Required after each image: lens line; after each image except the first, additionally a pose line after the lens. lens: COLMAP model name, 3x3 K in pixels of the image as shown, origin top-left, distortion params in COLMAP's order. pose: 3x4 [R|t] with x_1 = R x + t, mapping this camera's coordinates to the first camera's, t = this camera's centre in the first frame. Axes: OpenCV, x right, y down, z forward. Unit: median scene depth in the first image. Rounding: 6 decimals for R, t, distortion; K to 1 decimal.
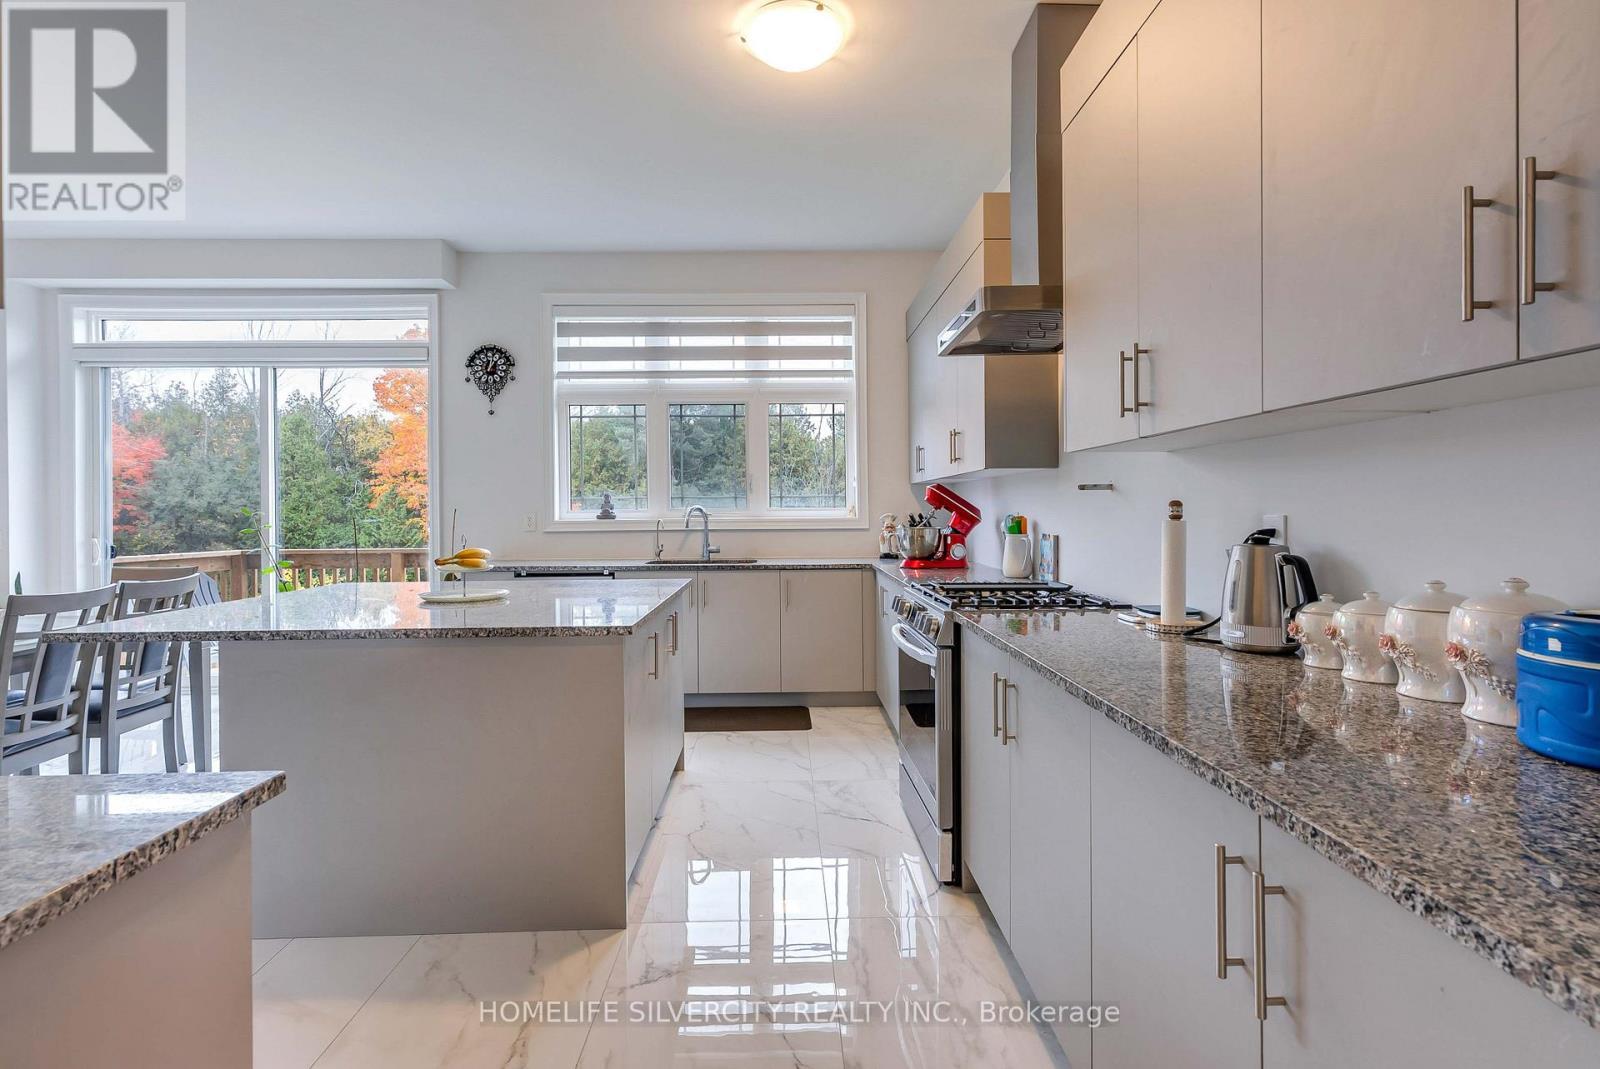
lens RADIAL K [[783.8, 0, 800.9], [0, 783.8, 524.6], [0, 0, 1]] dist [-0.000561, -0.000252]
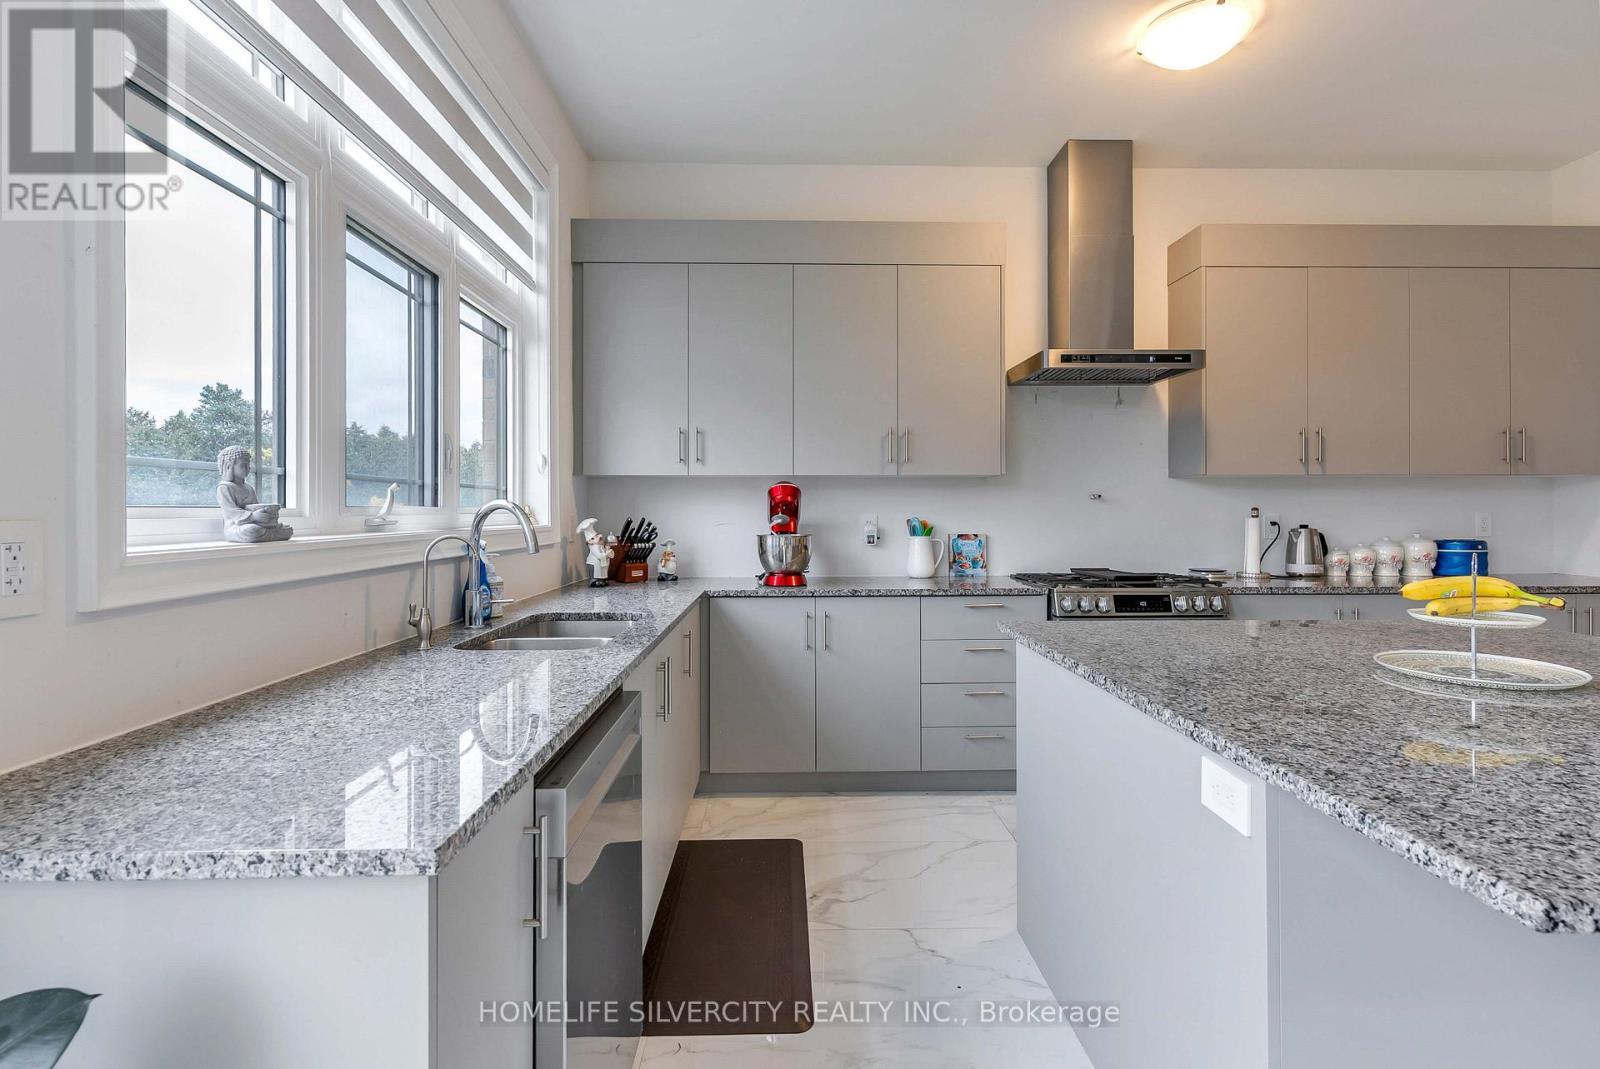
lens RADIAL K [[783.8, 0, 800.9], [0, 783.8, 524.6], [0, 0, 1]] dist [-0.000561, -0.000252]
pose [[0.003017, -0.006017, 0.999977, -1.371256], [0.023188, 0.999713, 0.005945, -0.026100], [-0.999727, 0.023169, 0.003156, 2.065169]]
